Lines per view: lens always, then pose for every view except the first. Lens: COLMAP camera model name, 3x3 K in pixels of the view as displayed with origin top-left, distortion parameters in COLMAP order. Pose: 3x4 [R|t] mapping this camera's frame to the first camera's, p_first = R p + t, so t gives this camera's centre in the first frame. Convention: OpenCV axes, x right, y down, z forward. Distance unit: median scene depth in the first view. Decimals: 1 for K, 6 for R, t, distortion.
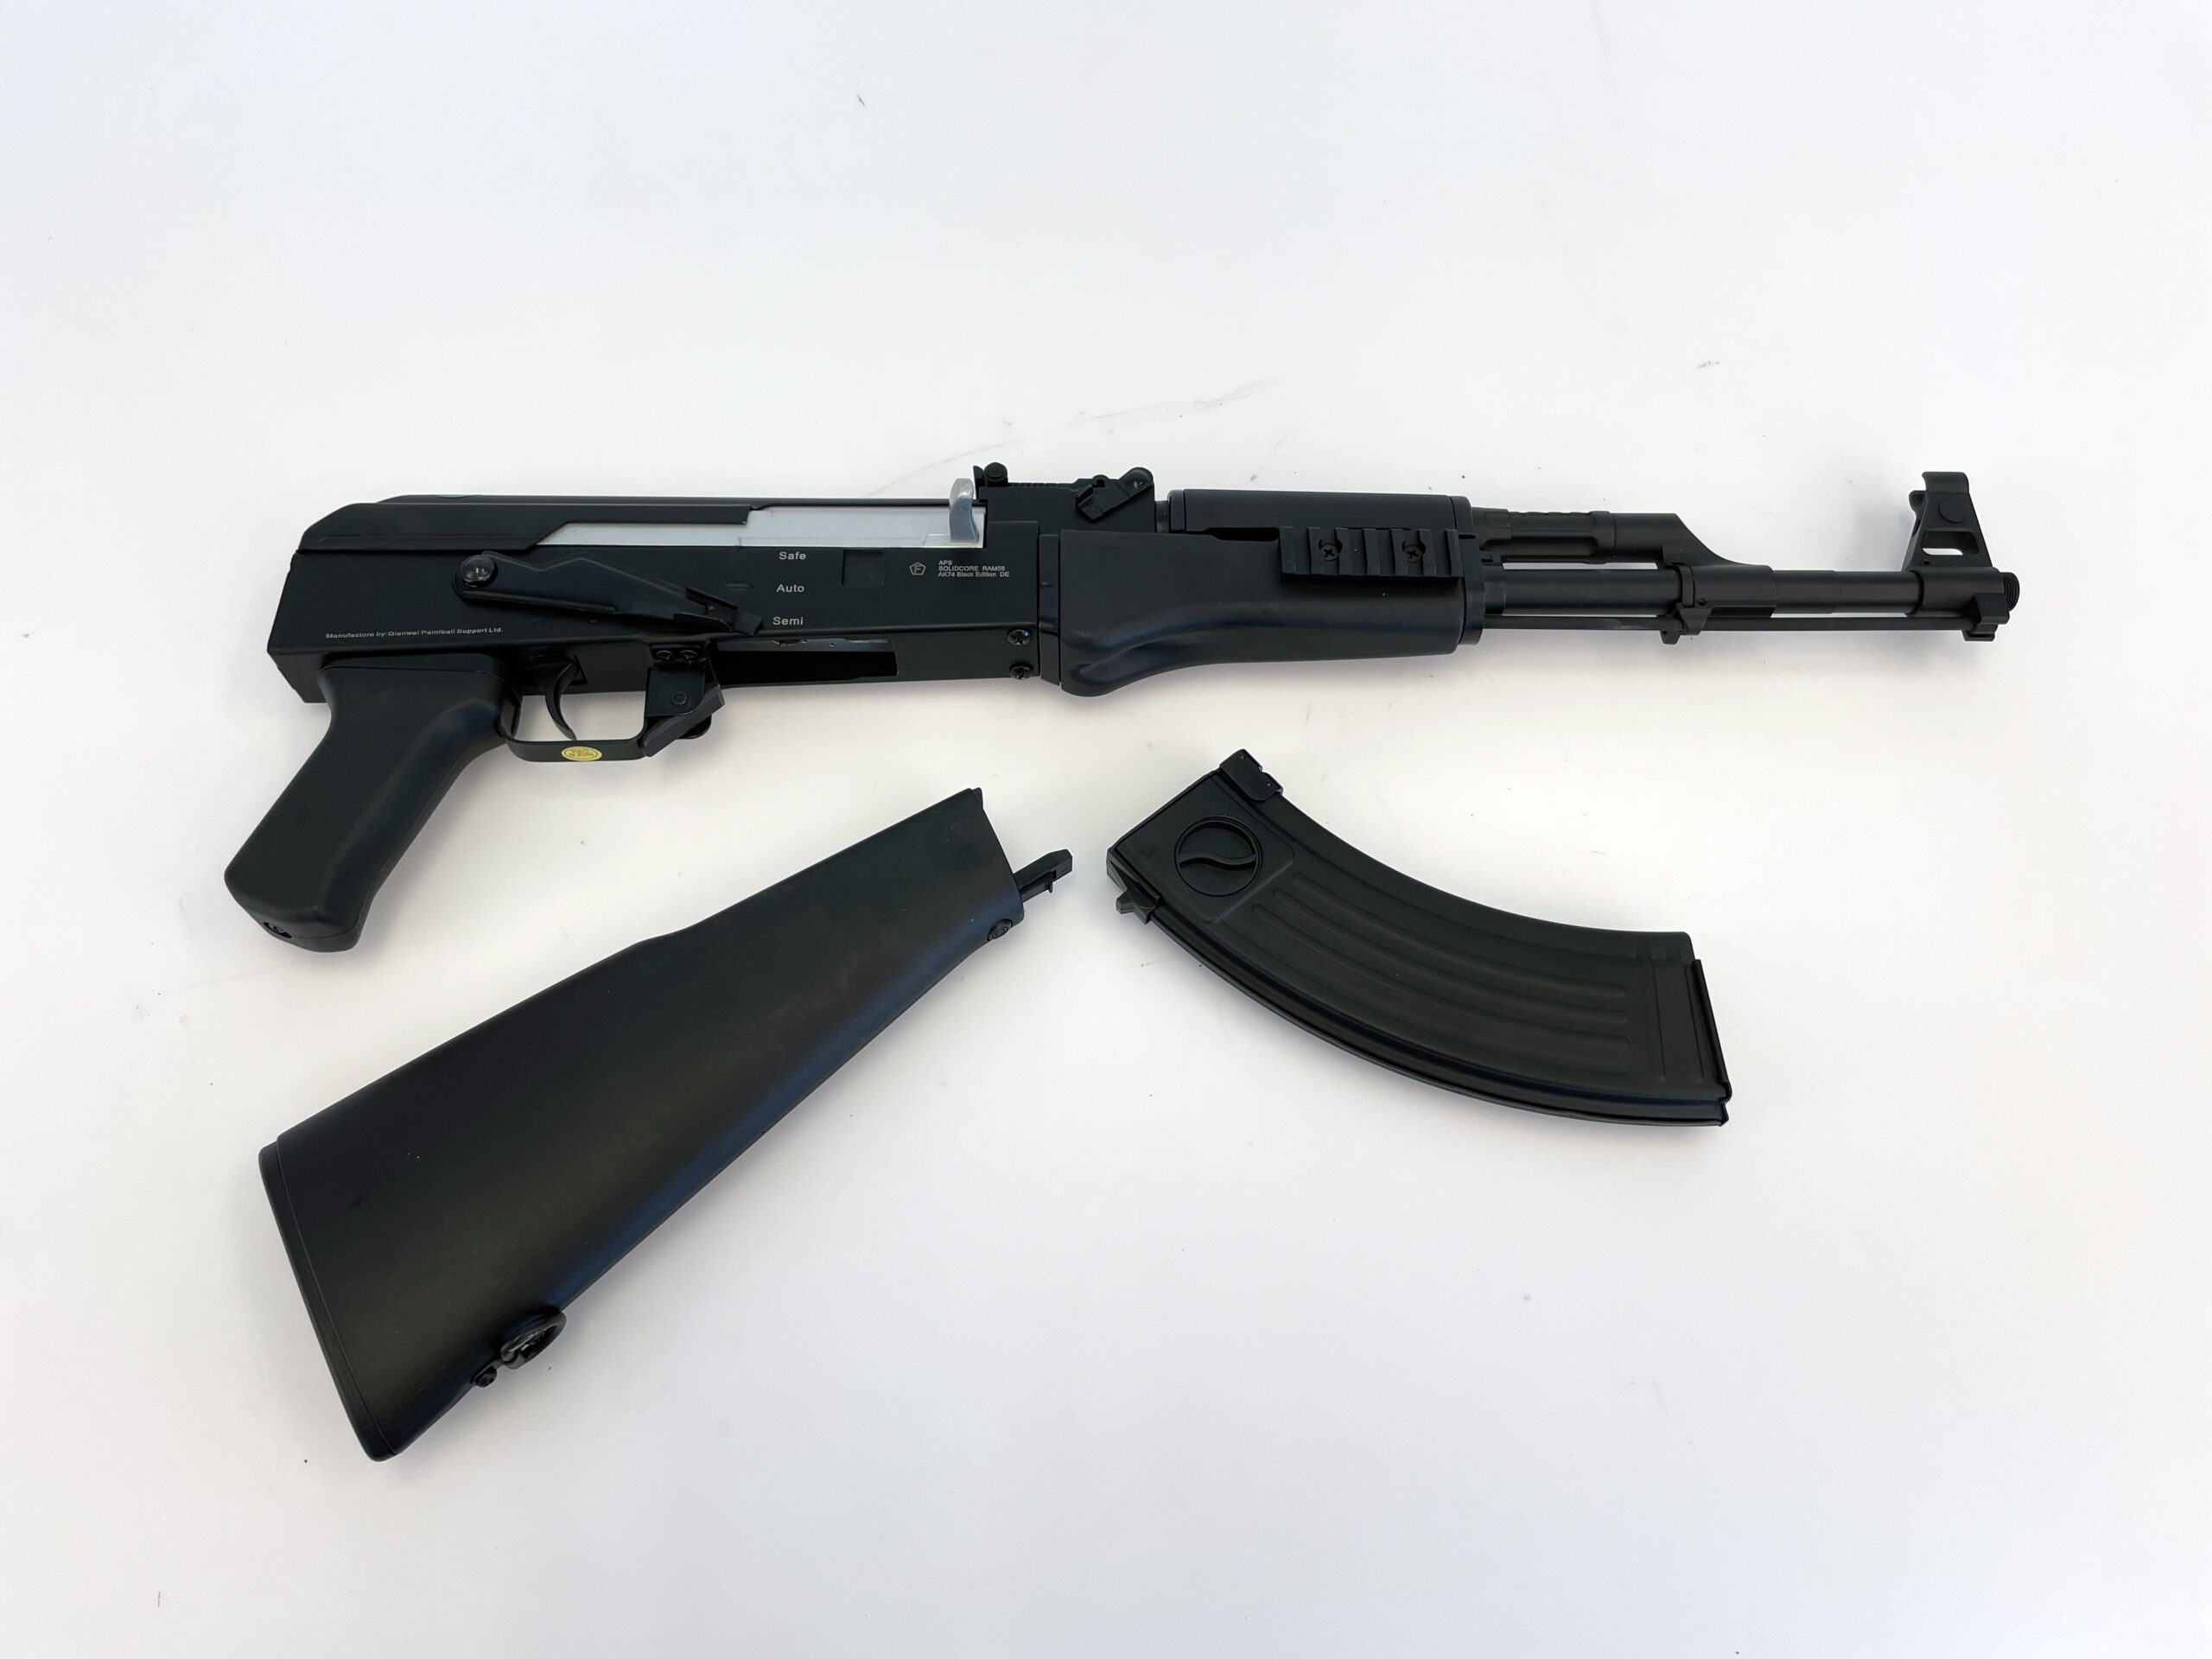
lens RADIAL K [[1693.5, 0, 1111.3], [0, 1693.5, 822.7], [0, 0, 1]] dist [0.088096, -0.028991]
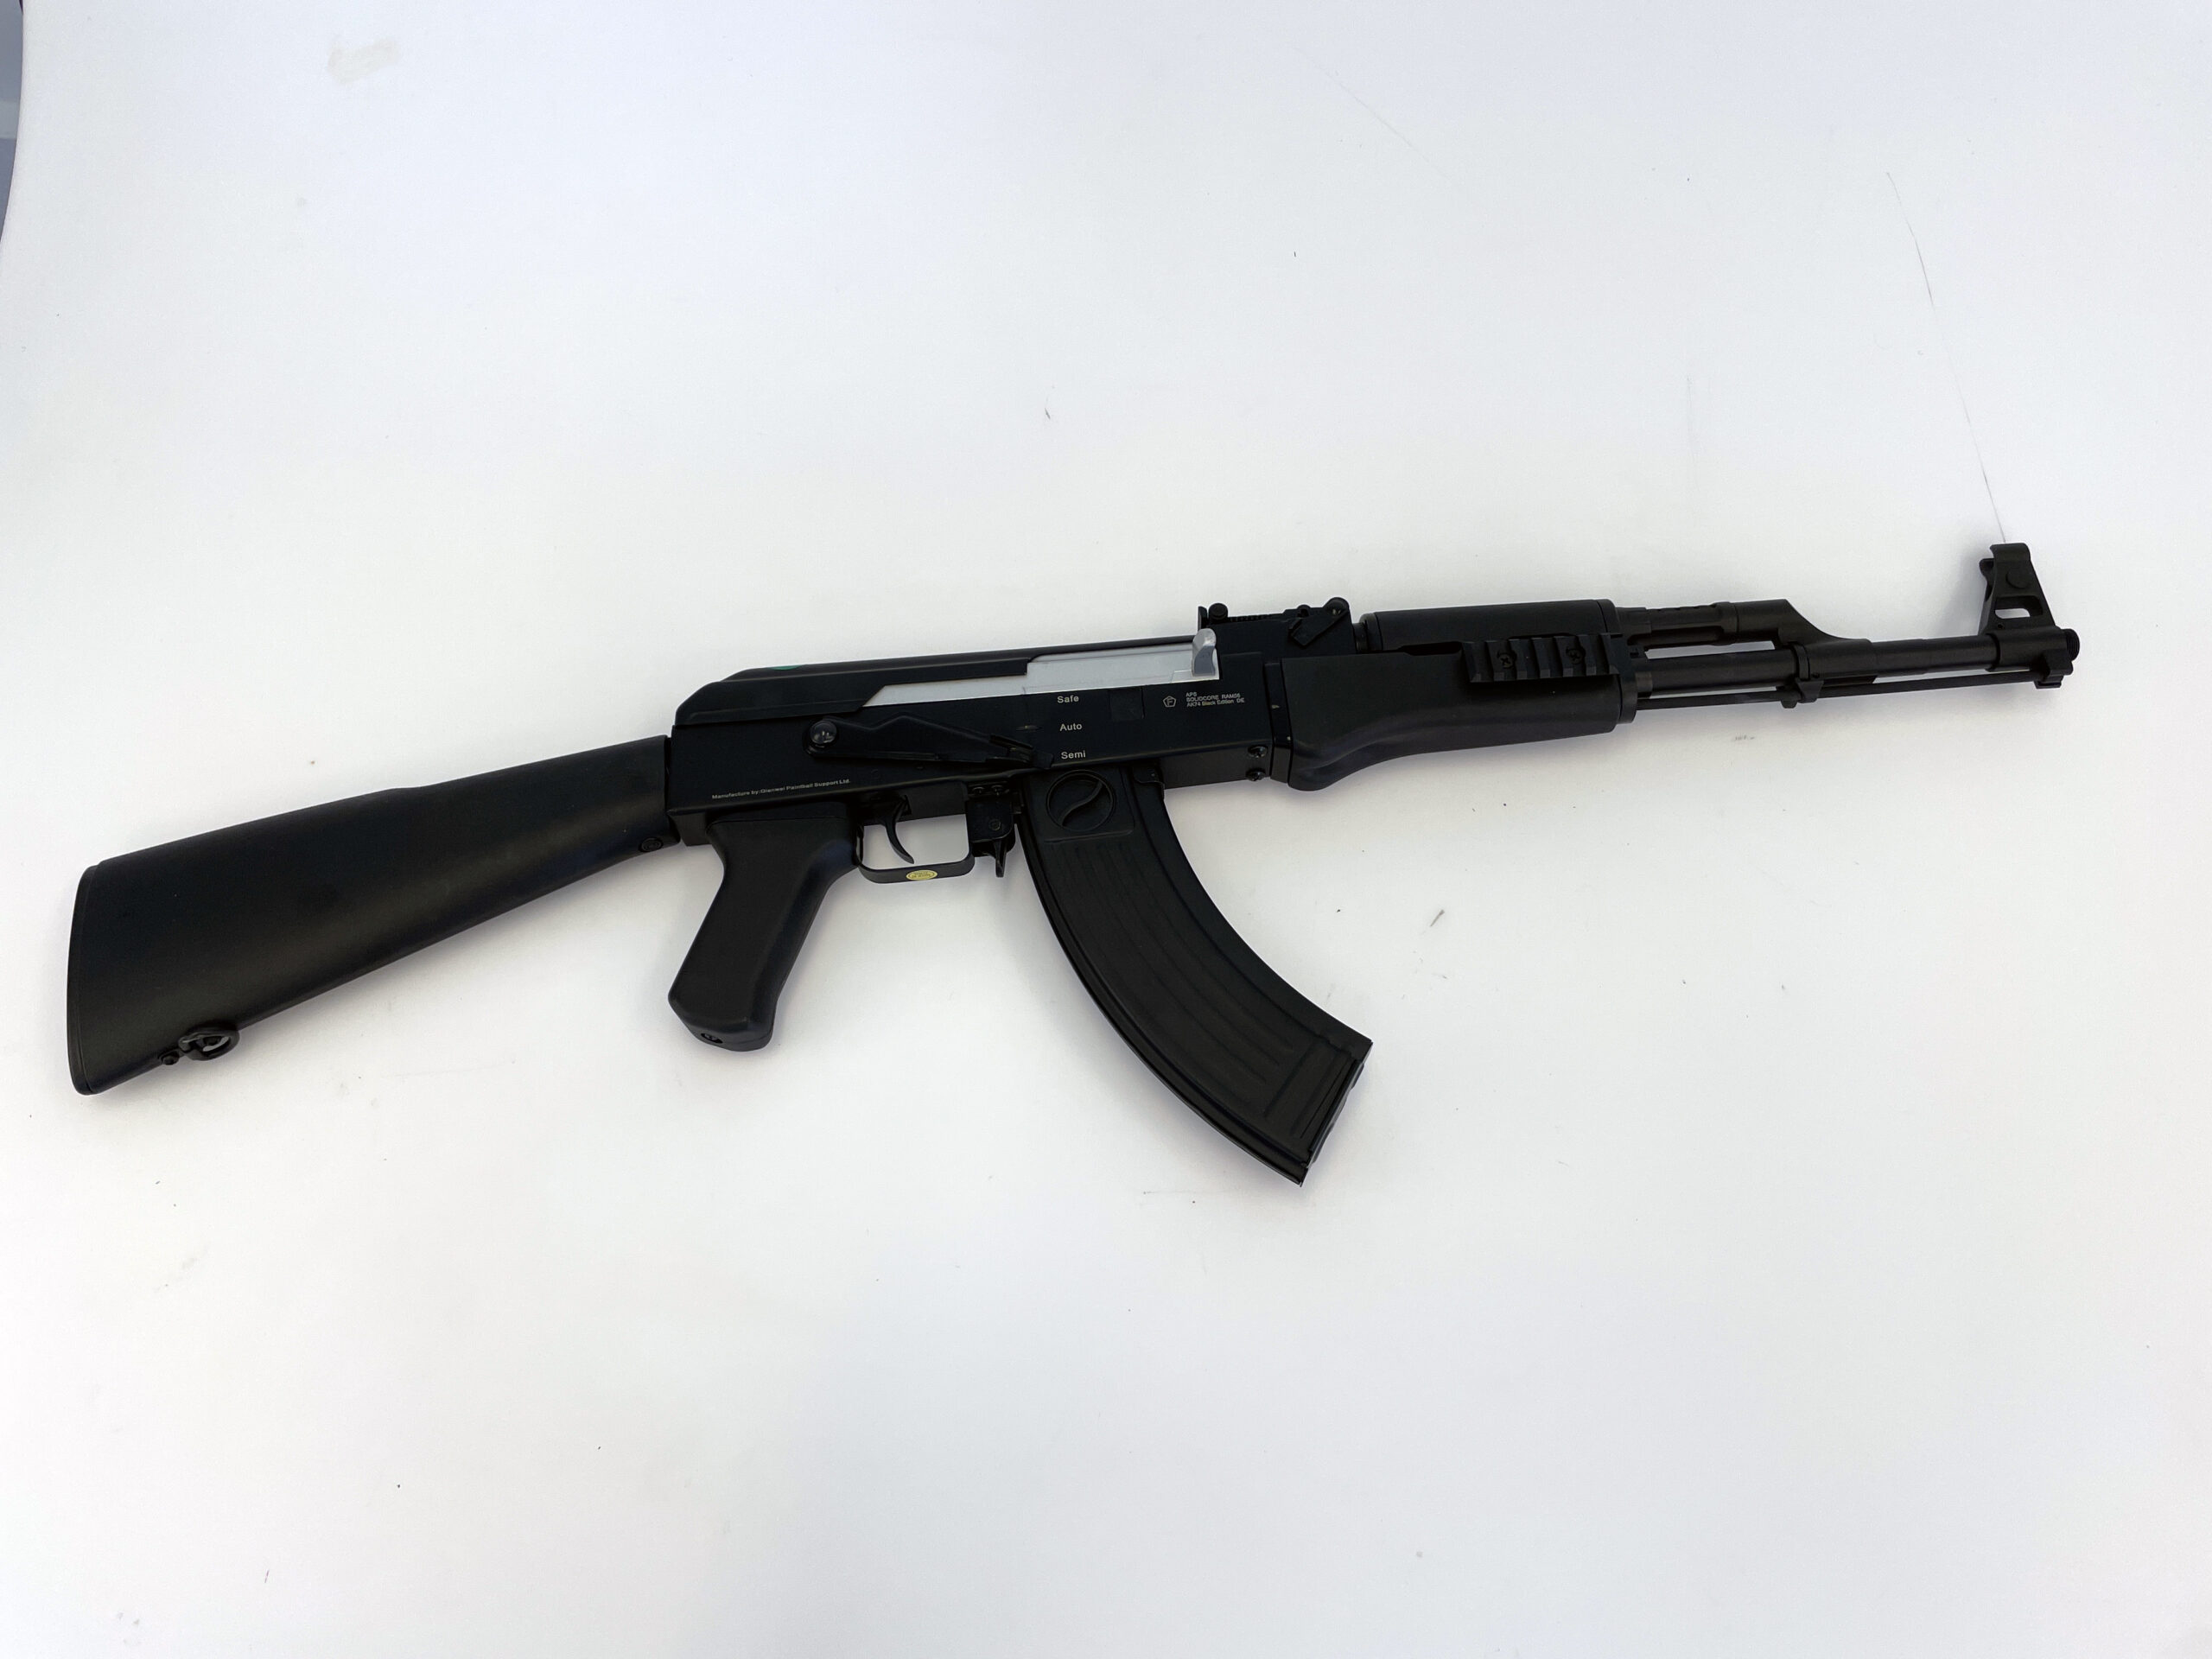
lens RADIAL K [[1693.5, 0, 1108.8], [0, 1693.5, 821.3], [0, 0, 1]] dist [0.088096, -0.028991]
pose [[0.997163, -0.074281, -0.012169, -0.146153], [0.074577, 0.996875, 0.026045, -0.095964], [0.010196, -0.026879, 0.999587, -0.220466]]
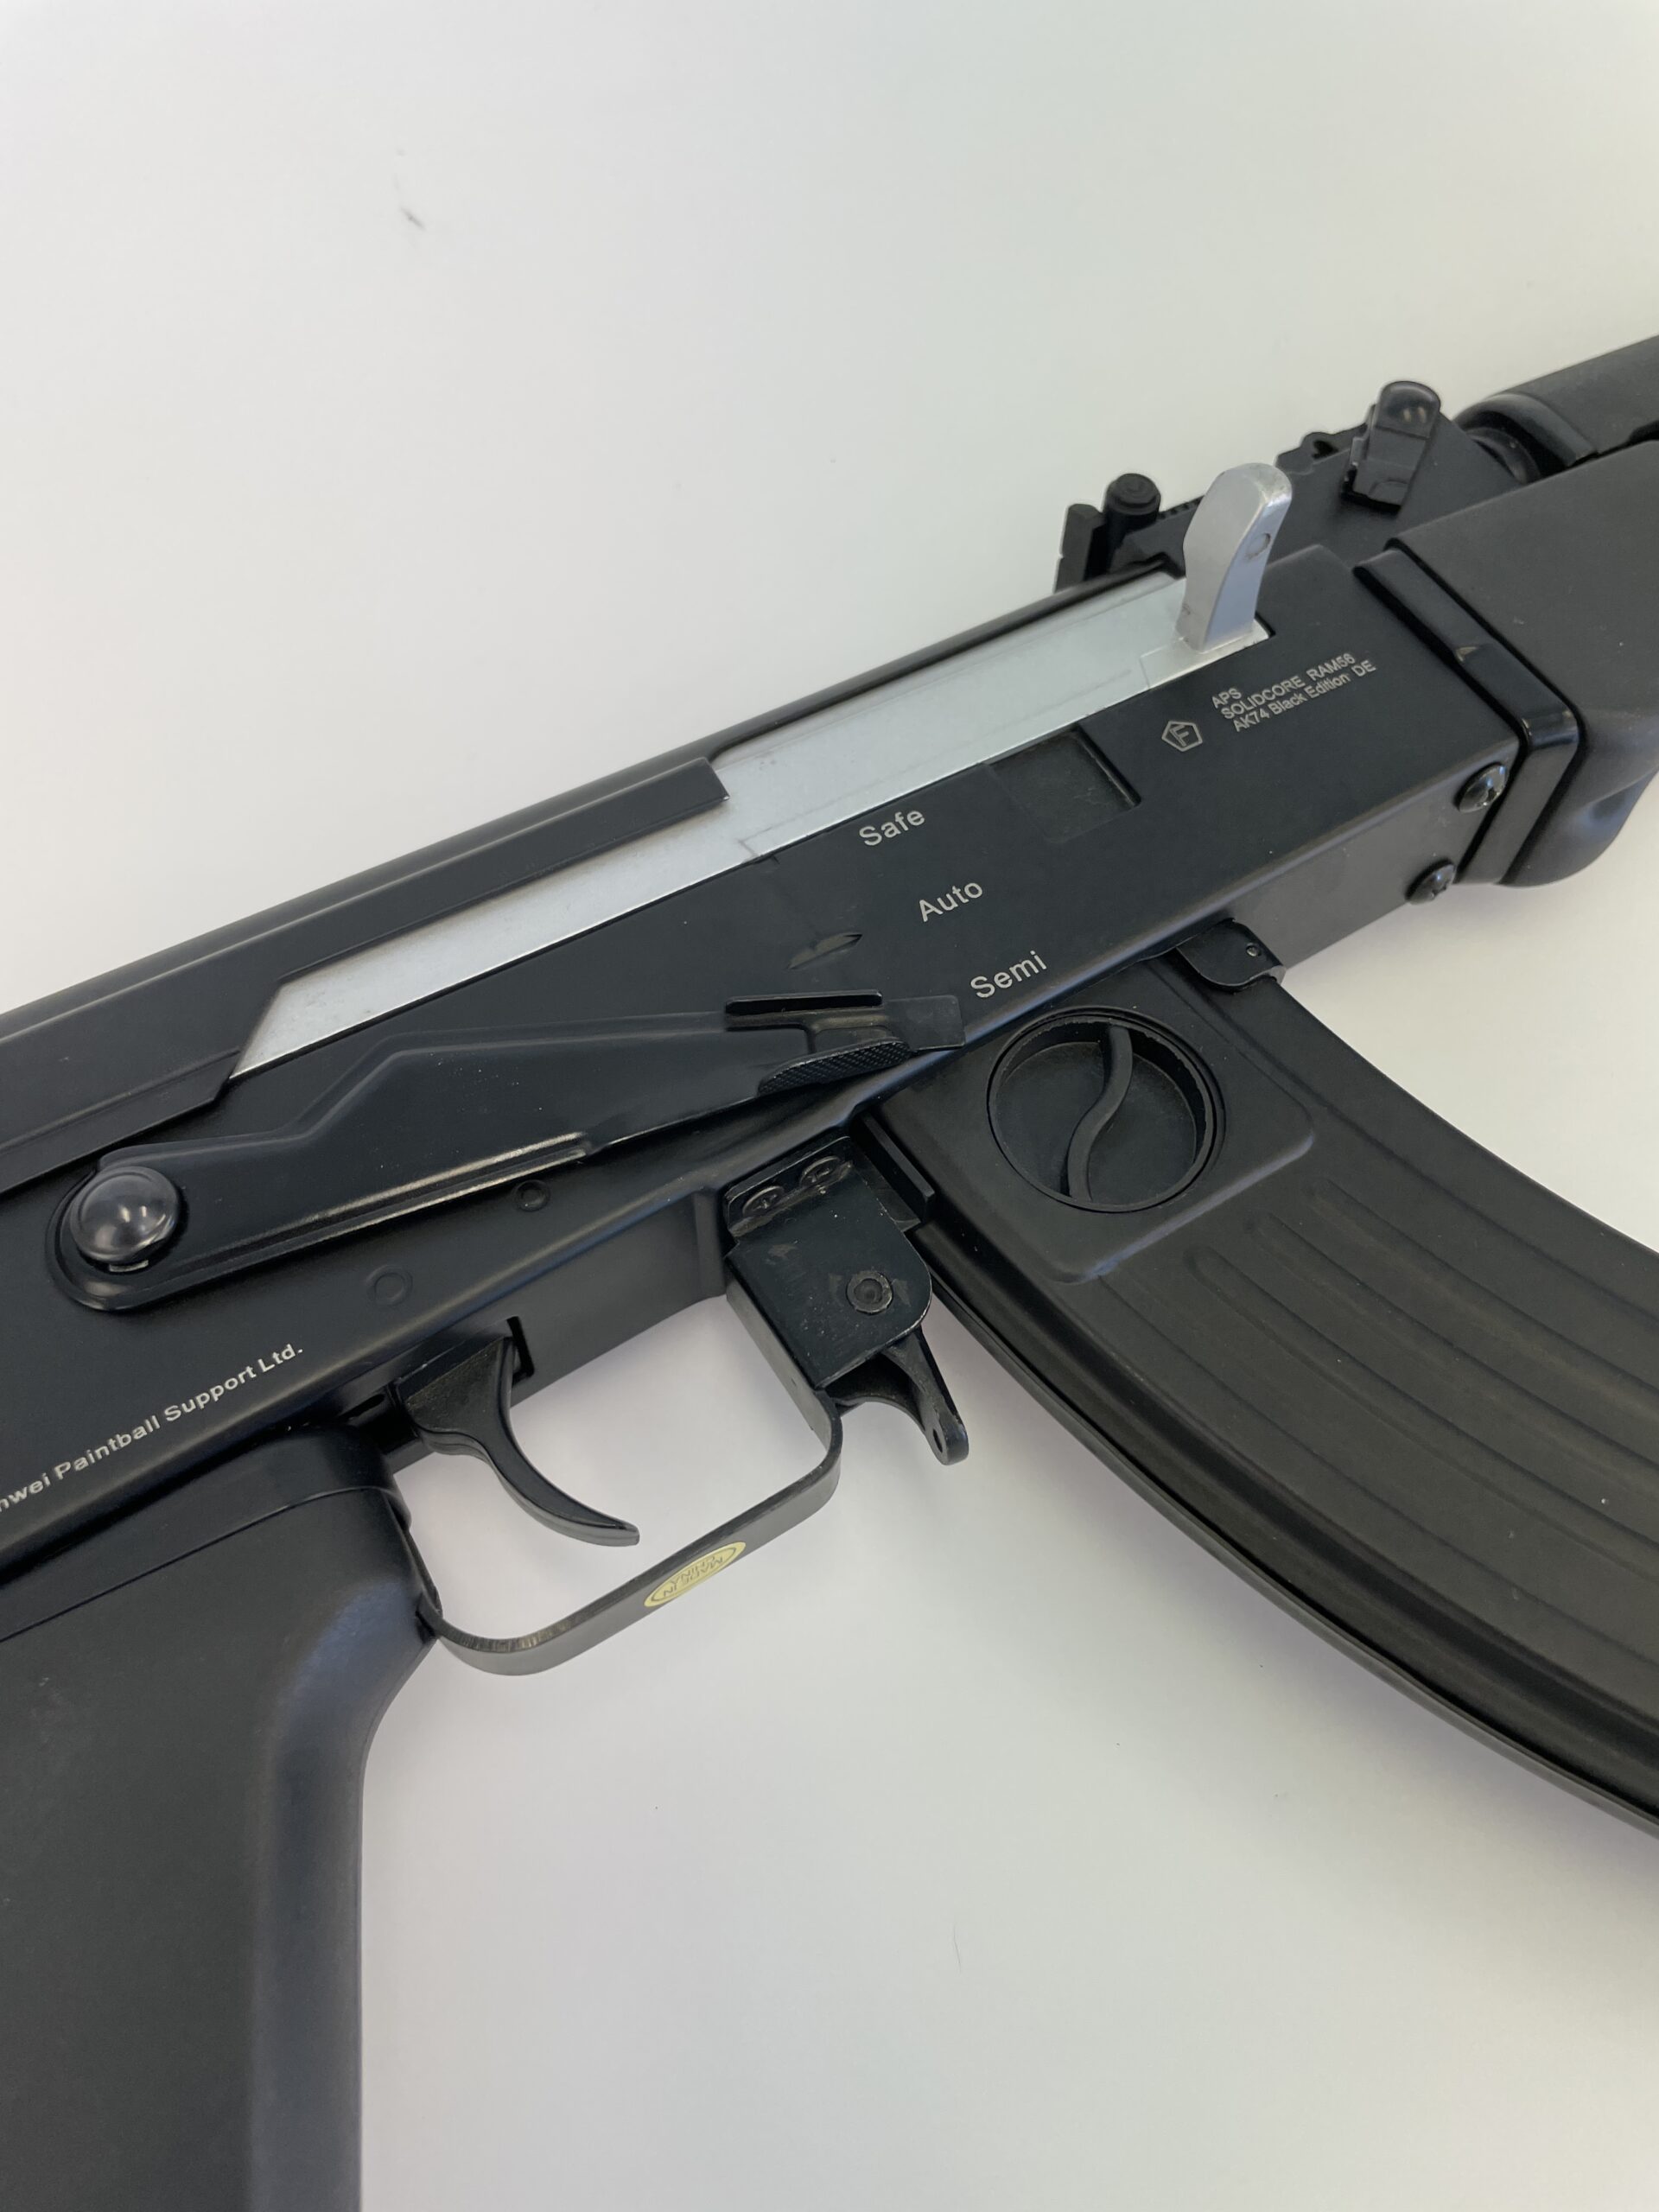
lens RADIAL K [[1693.5, 0, 835.1], [0, 1693.5, 1122.7], [0, 0, 1]] dist [0.088096, -0.028991]
pose [[0.876318, -0.416586, 0.241916, -0.309446], [0.421801, 0.906109, 0.032410, -0.111972], [-0.232704, 0.073639, 0.969756, 0.626795]]
